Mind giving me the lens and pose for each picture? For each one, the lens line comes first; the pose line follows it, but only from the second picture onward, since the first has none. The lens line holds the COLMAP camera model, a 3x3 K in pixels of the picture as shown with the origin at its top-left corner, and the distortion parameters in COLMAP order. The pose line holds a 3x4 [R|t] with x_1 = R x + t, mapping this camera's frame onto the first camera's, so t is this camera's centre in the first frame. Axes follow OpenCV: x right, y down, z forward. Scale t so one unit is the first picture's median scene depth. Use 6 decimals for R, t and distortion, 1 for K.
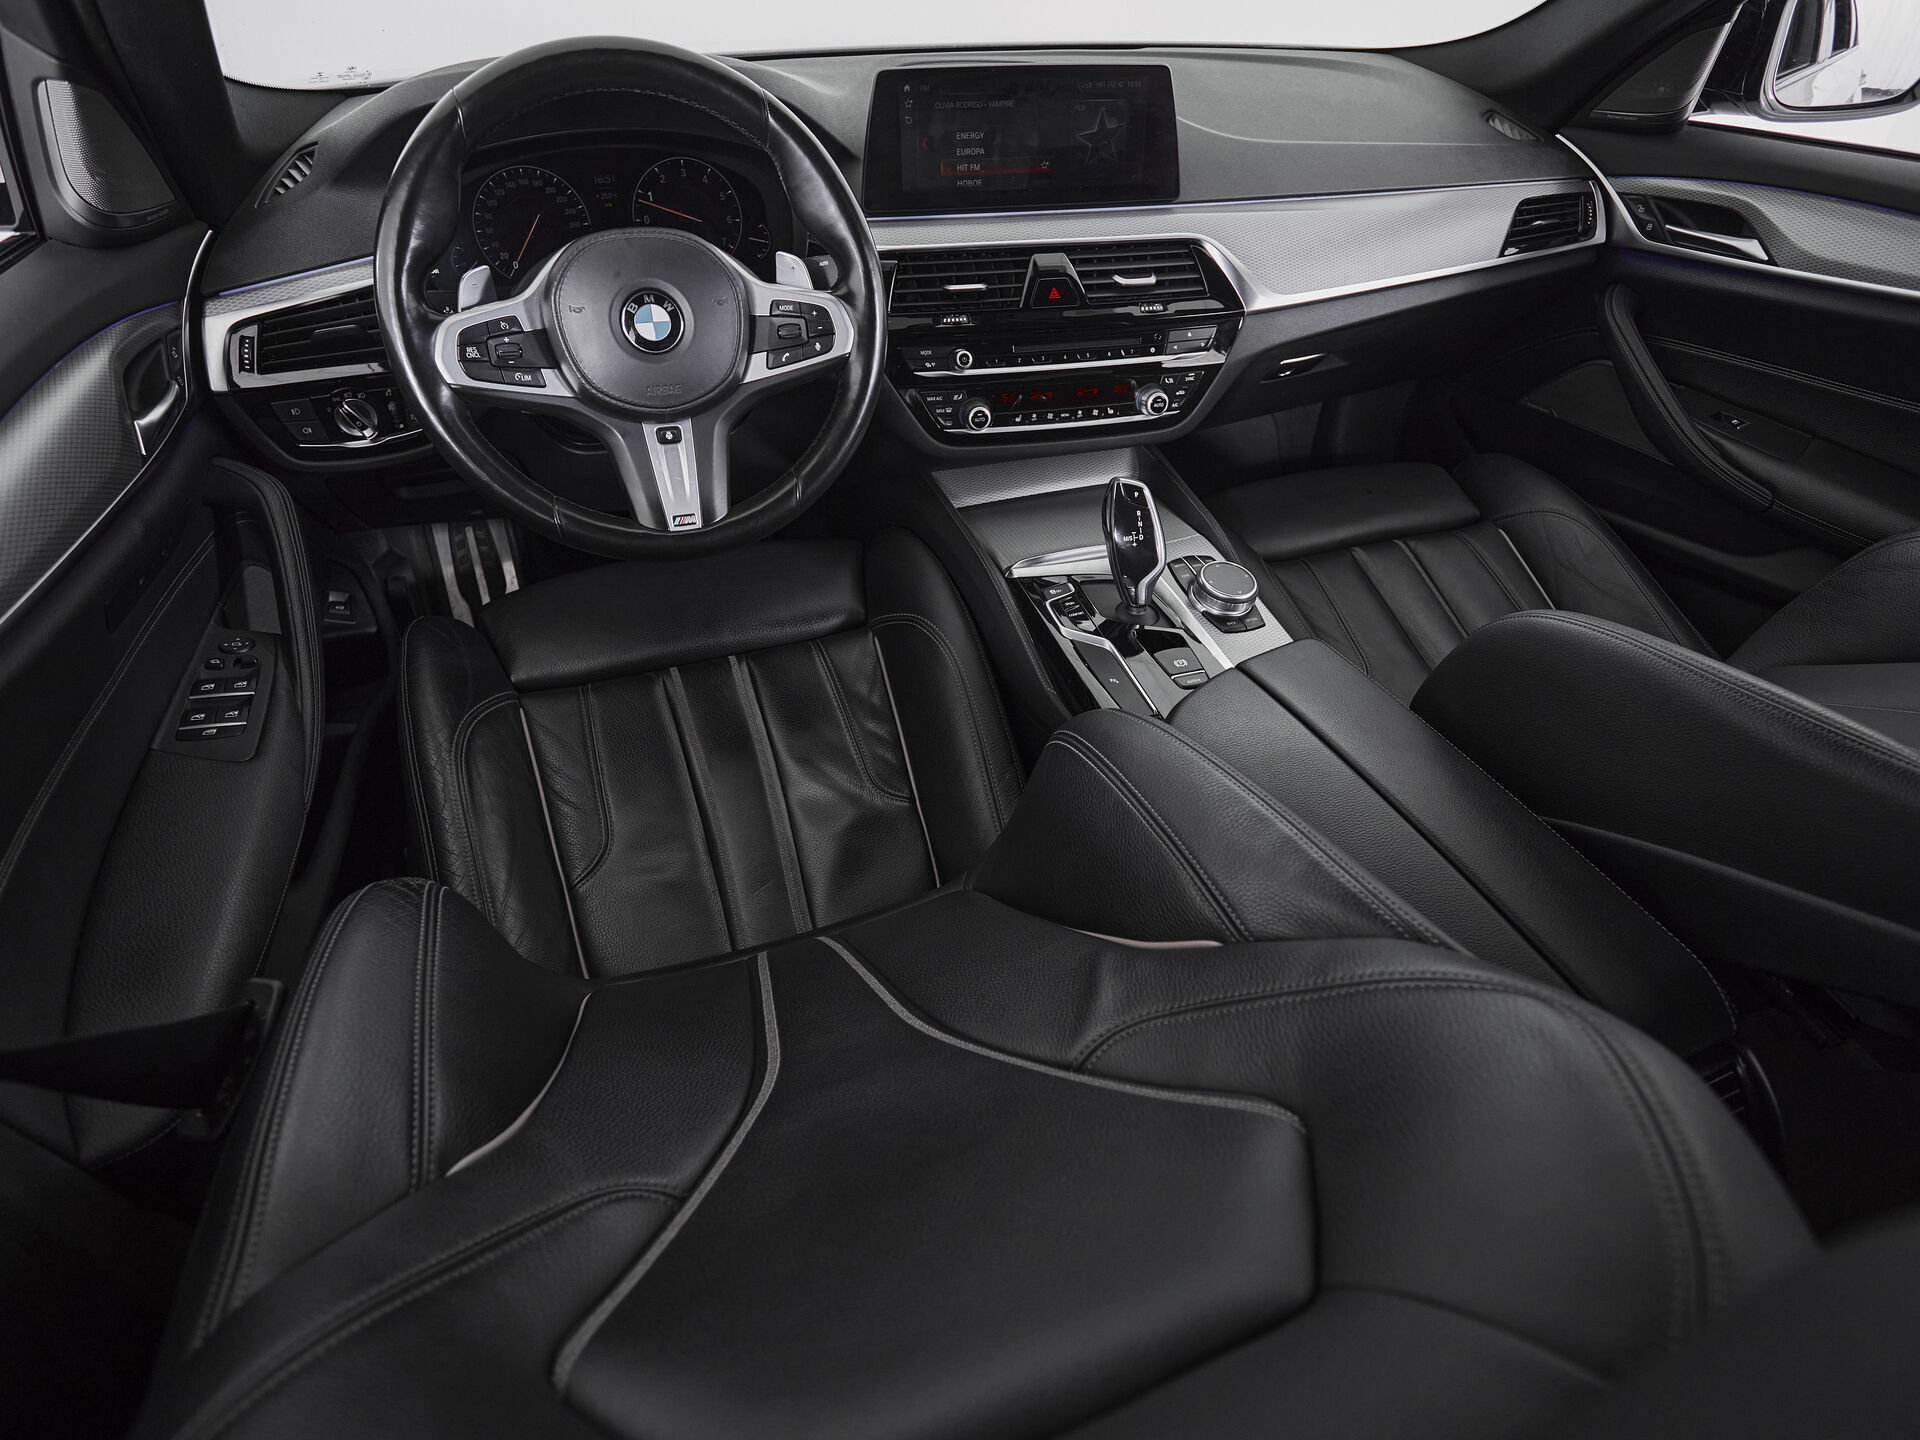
lens RADIAL K [[1047.9, 0, 960.0], [0, 1047.9, 720.0], [0, 0, 1]] dist [-0.004428, -0.000735]
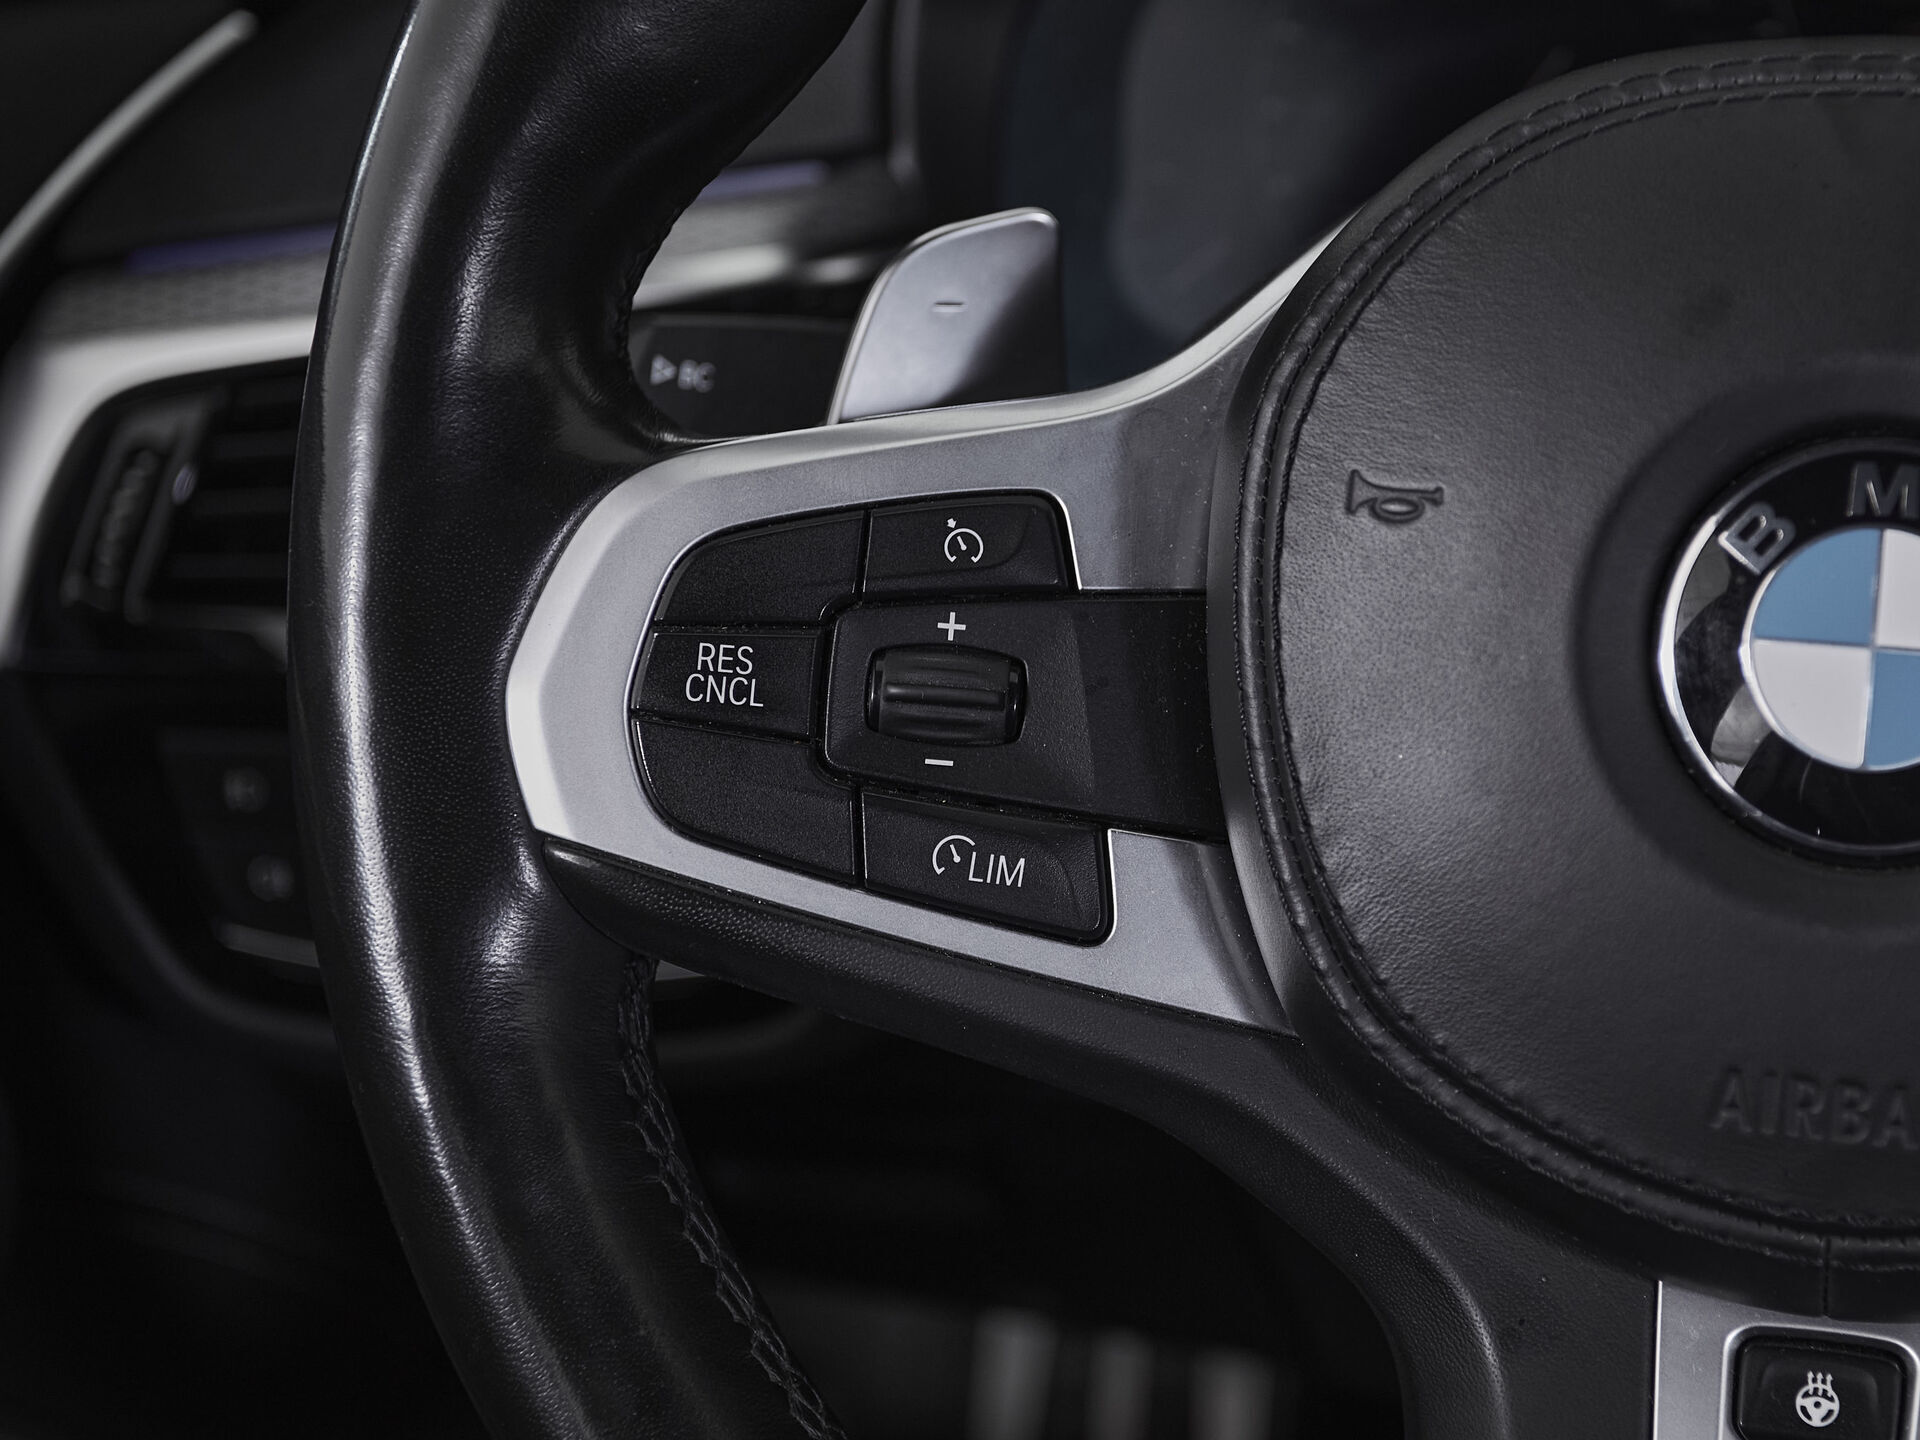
lens RADIAL K [[3255.3, 0, 1212.8], [0, 3255.3, 723.4], [0, 0, 1]] dist [0.026835, -0.035364]
pose [[0.841833, 0.146829, -0.519383, -0.115468], [-0.300459, 0.926885, -0.224965, -0.202322], [0.448376, 0.345436, 0.824398, 0.497679]]
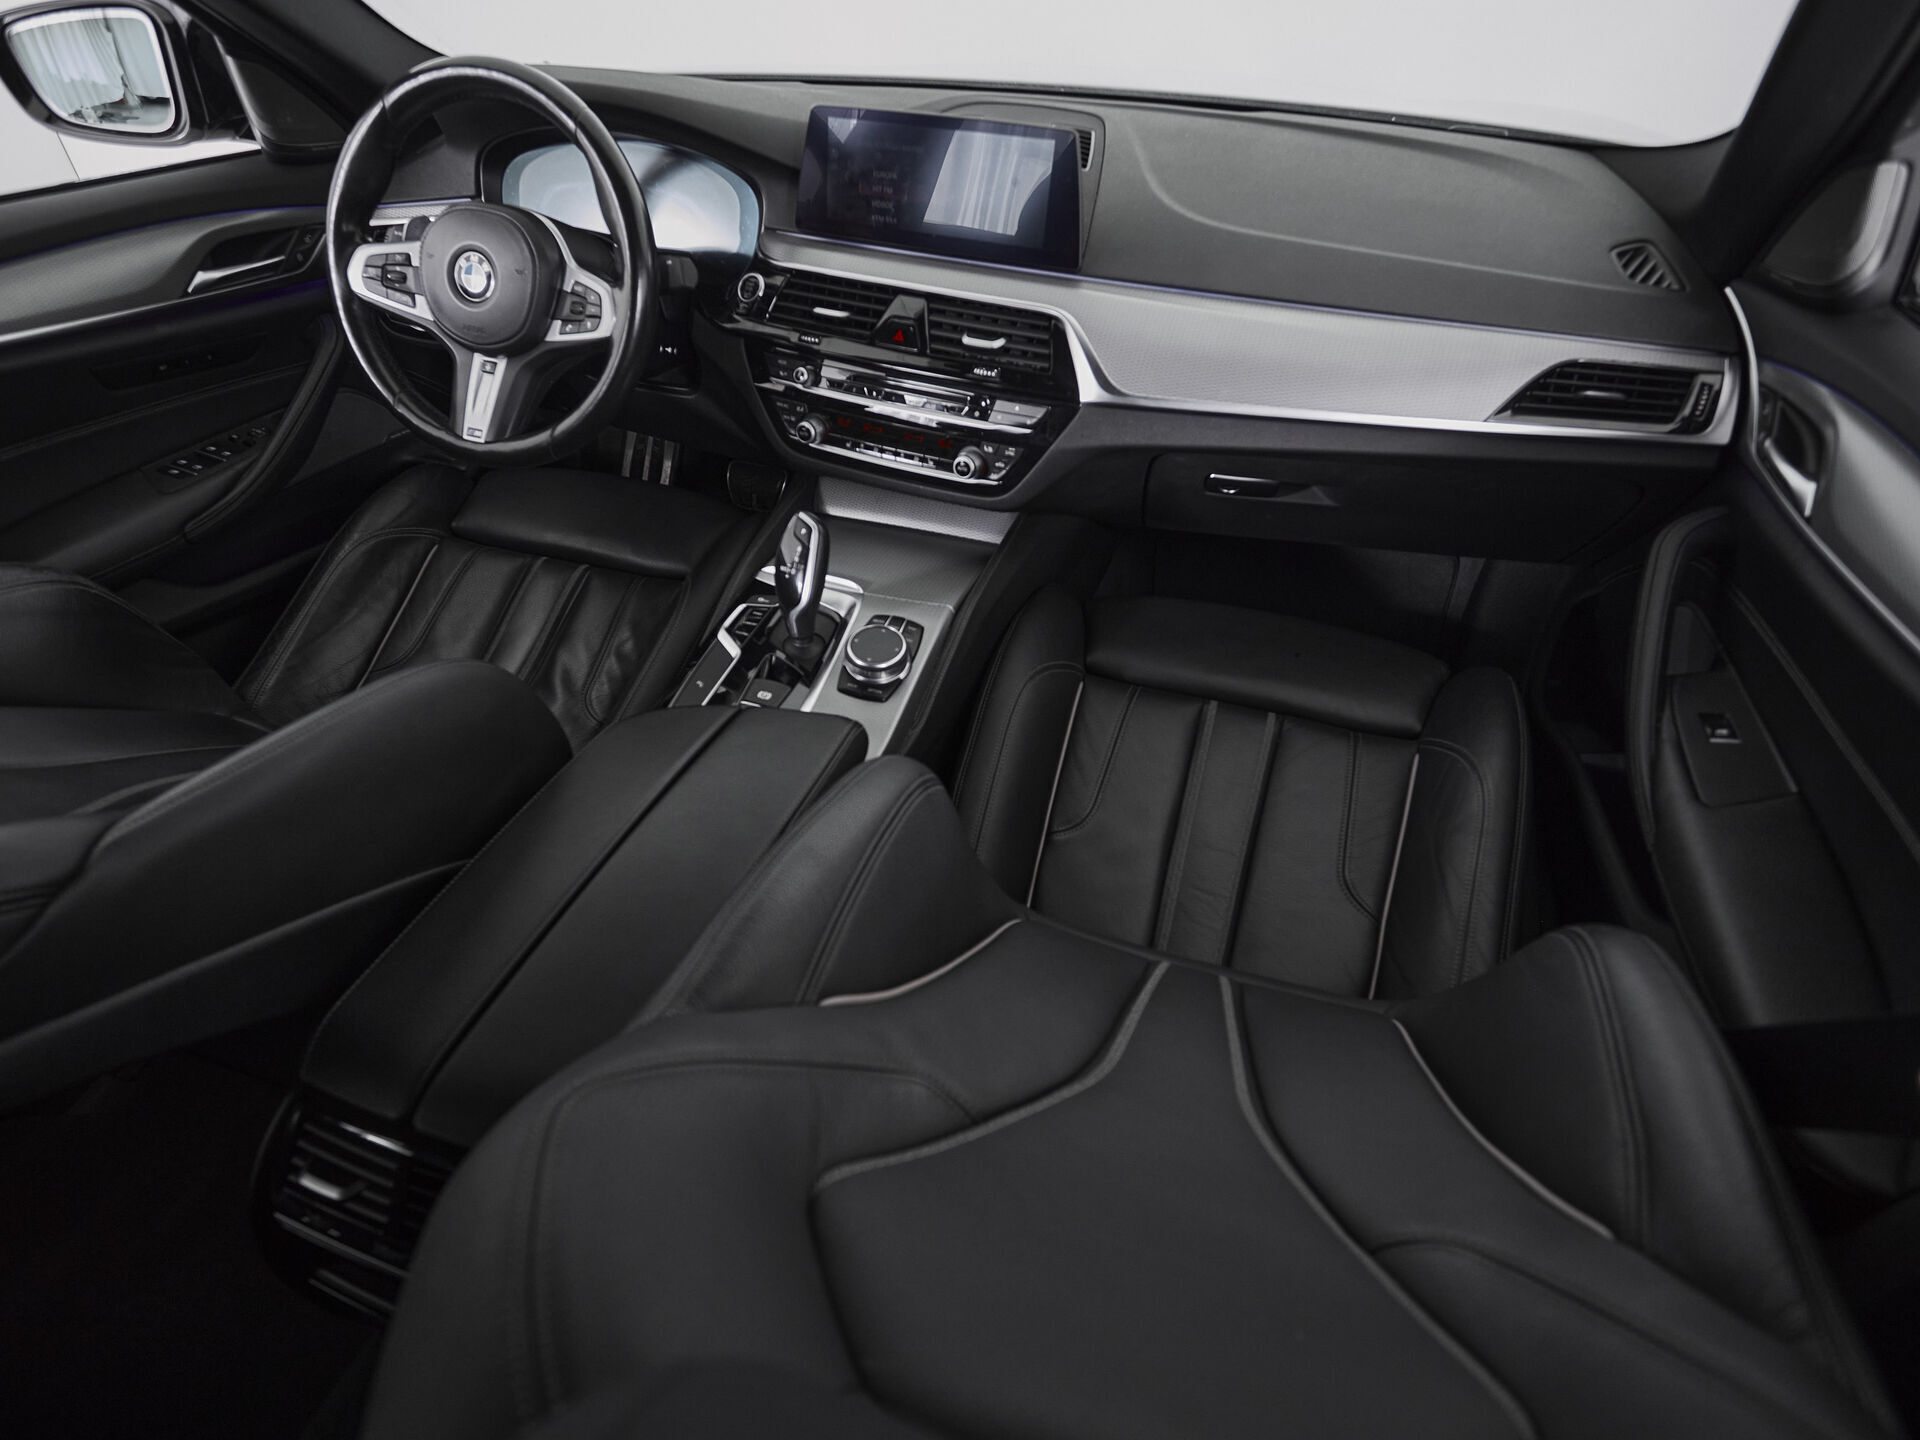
lens RADIAL K [[1045.0, 0, 950.8], [0, 1045.0, 721.6], [0, 0, 1]] dist [0.000846, 0.000137]
pose [[0.780009, 0.390759, -0.488767, 0.825647], [-0.392159, 0.913907, 0.104815, -0.200417], [0.487645, 0.109918, 0.866095, 0.189916]]
